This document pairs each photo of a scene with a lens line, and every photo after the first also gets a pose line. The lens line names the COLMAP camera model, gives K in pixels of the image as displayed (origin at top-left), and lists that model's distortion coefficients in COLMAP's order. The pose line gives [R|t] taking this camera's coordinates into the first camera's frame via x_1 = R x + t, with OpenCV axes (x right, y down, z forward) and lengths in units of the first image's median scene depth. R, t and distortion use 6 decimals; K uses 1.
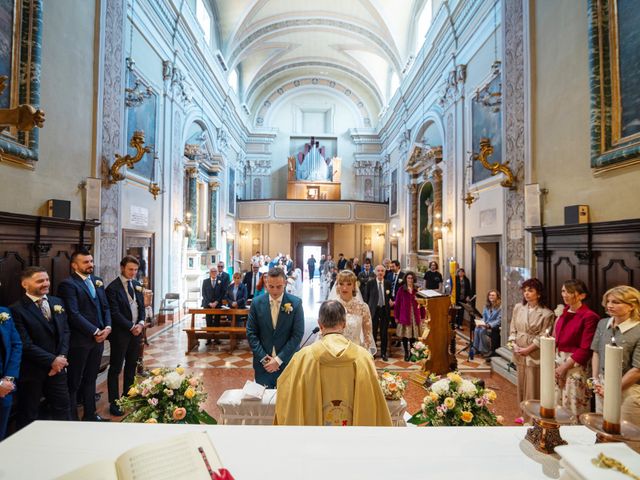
lens RADIAL K [[330.9, 0, 320.4], [0, 330.9, 240.5], [0, 0, 1]] dist [-0.002242, -0.000595]
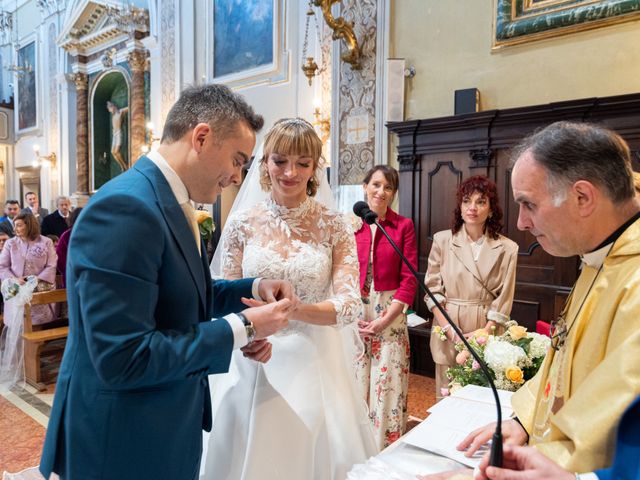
lens RADIAL K [[462.5, 0, 319.7], [0, 462.5, 237.9], [0, 0, 1]] dist [0.000107, 0.003161]
pose [[0.644776, -0.047985, 0.762864, -0.201330], [-0.017074, 0.996874, 0.077135, 0.120625], [-0.764181, -0.062760, 0.641941, 0.445281]]
